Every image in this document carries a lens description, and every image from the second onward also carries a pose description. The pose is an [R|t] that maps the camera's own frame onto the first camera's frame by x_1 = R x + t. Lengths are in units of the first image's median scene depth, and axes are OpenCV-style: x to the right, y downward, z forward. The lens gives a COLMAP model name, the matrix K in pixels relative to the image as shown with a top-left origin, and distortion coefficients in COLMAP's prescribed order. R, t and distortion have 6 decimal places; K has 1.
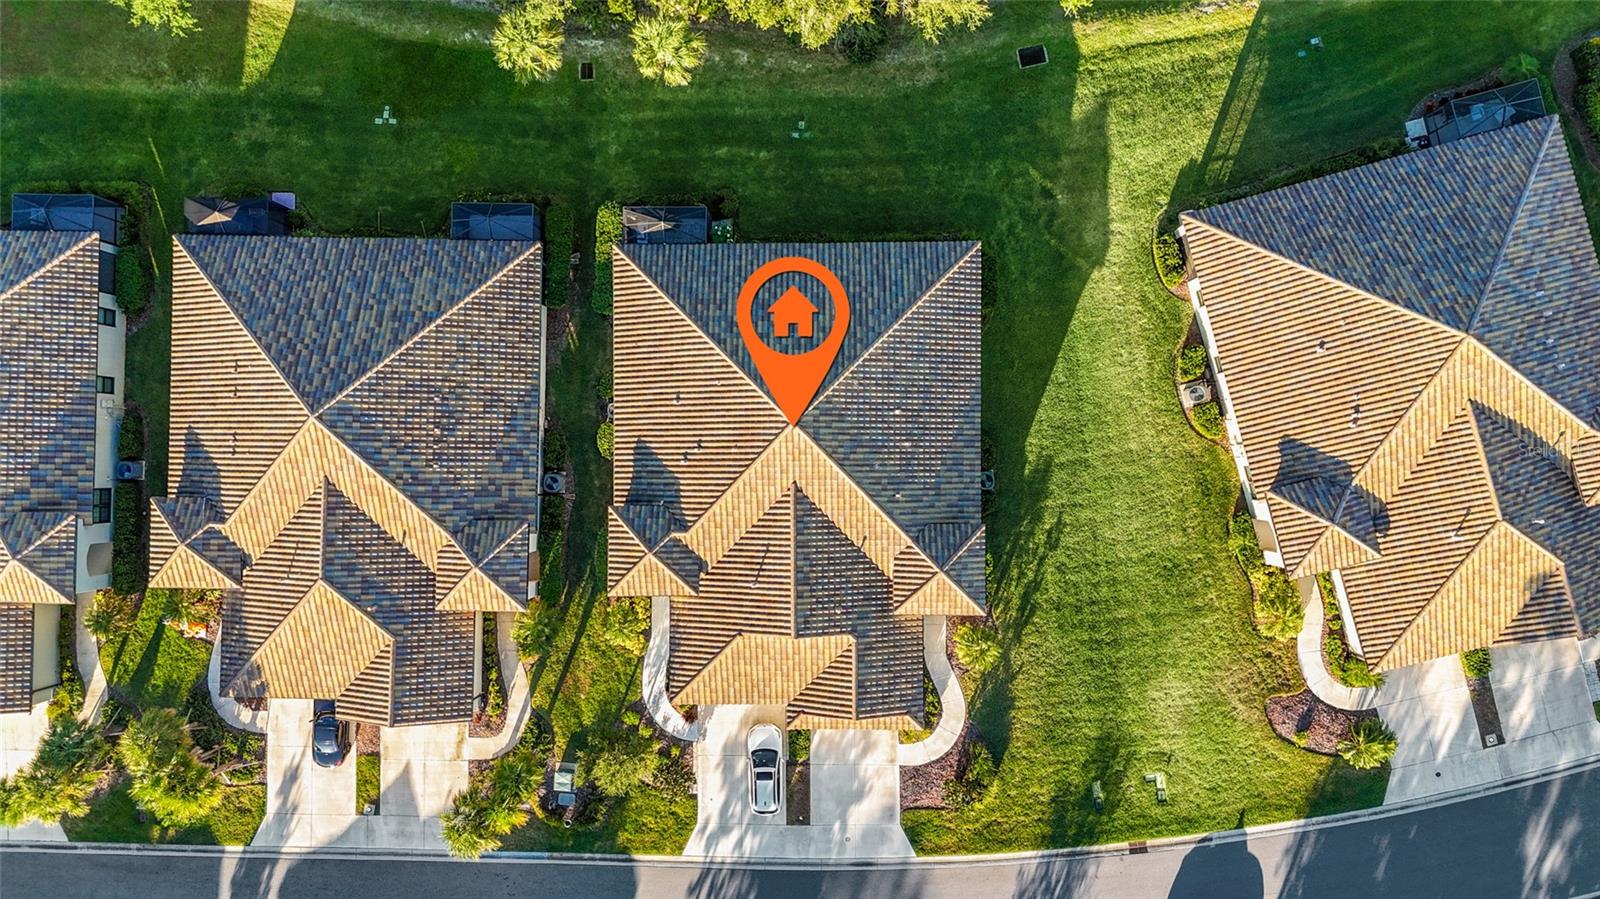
lens RADIAL K [[1186.0, 0, 800.0], [0, 1186.0, 449.5], [0, 0, 1]] dist [0.023806, -0.007943]
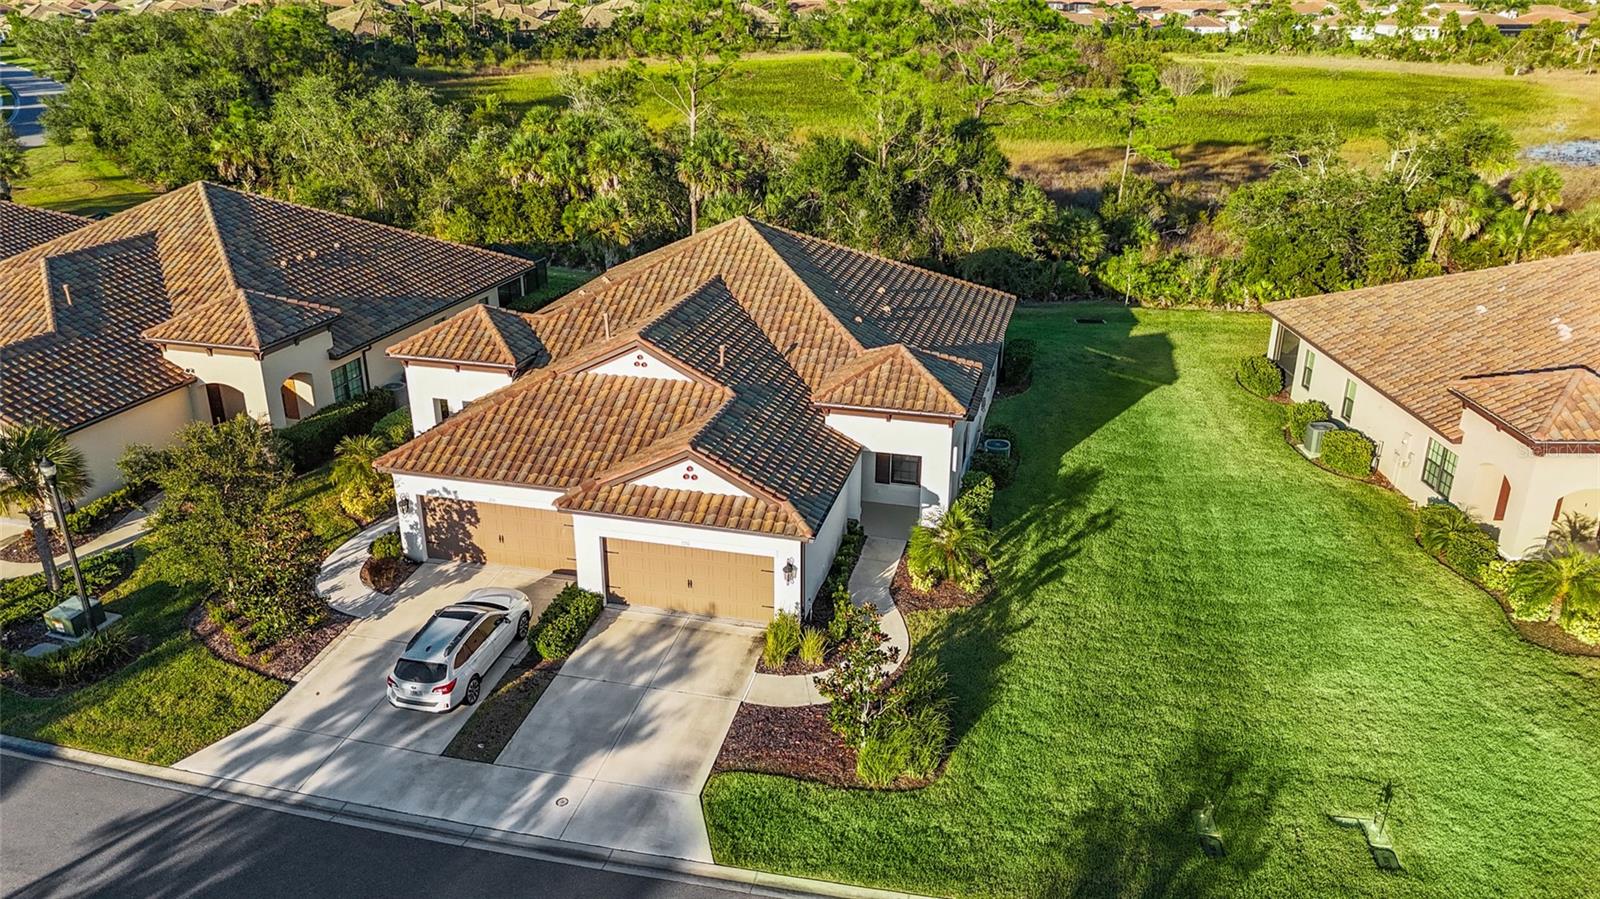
lens RADIAL K [[1186.0, 0, 800.0], [0, 1186.0, 449.5], [0, 0, 1]] dist [0.023806, -0.007943]
pose [[0.967848, 0.128837, -0.216037, 0.190268], [-0.248694, 0.361355, -0.898651, 0.629471], [-0.037713, 0.923484, 0.381778, 0.745970]]
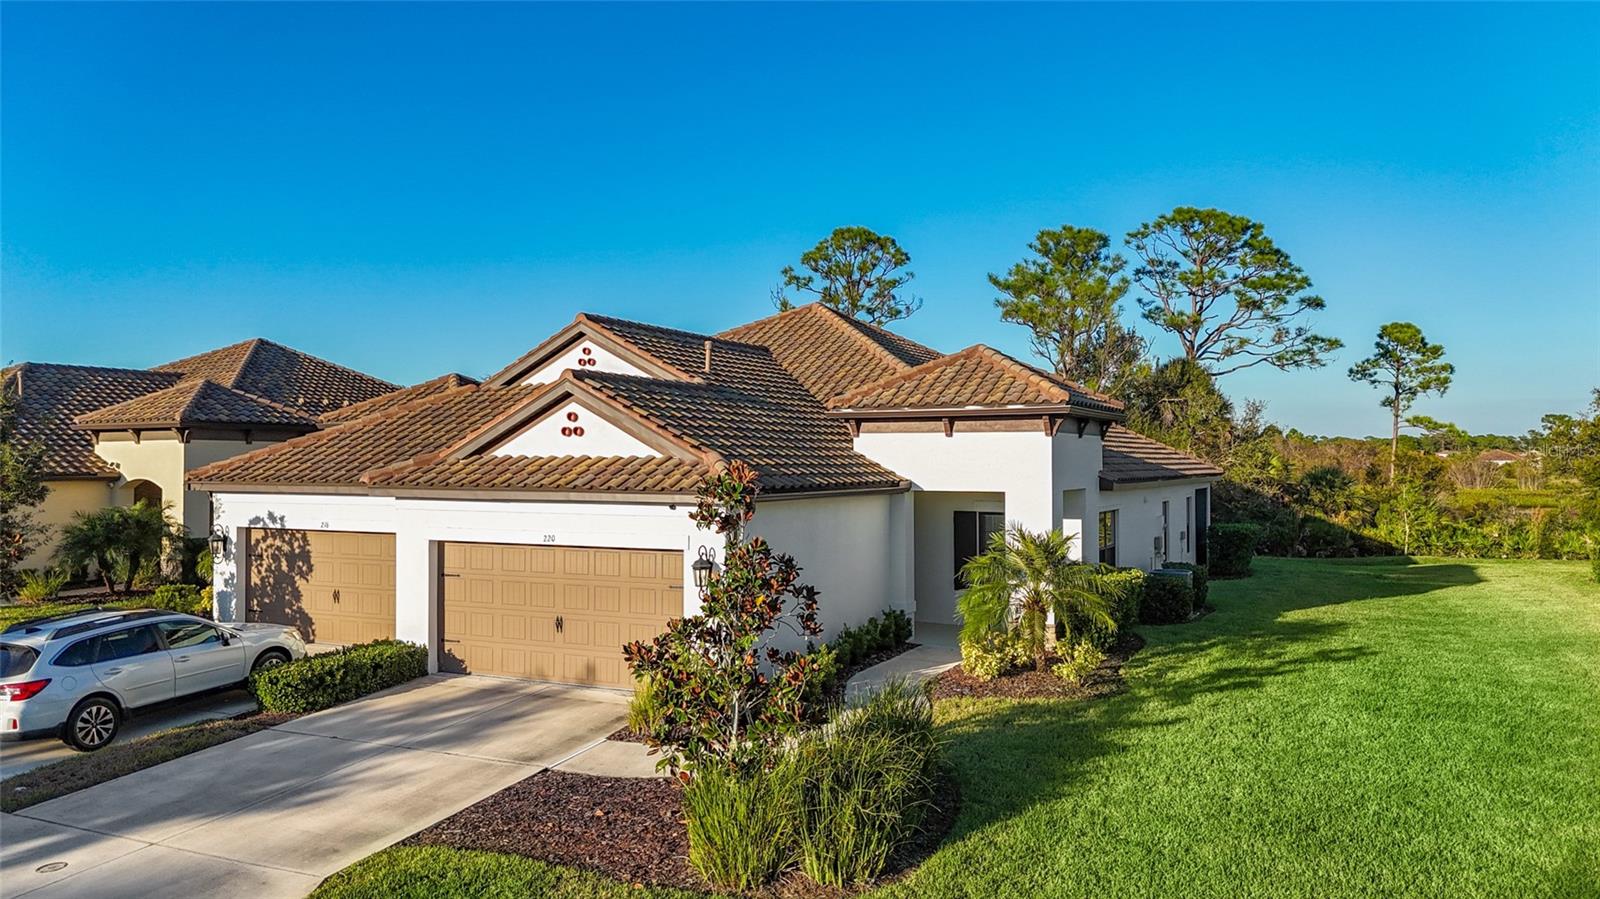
lens RADIAL K [[1186.0, 0, 800.0], [0, 1186.0, 449.5], [0, 0, 1]] dist [0.023806, -0.007943]
pose [[0.888224, 0.031063, -0.458360, 0.226264], [-0.458201, -0.012458, -0.888761, 0.444956], [-0.033318, 0.999440, 0.003167, 0.942056]]
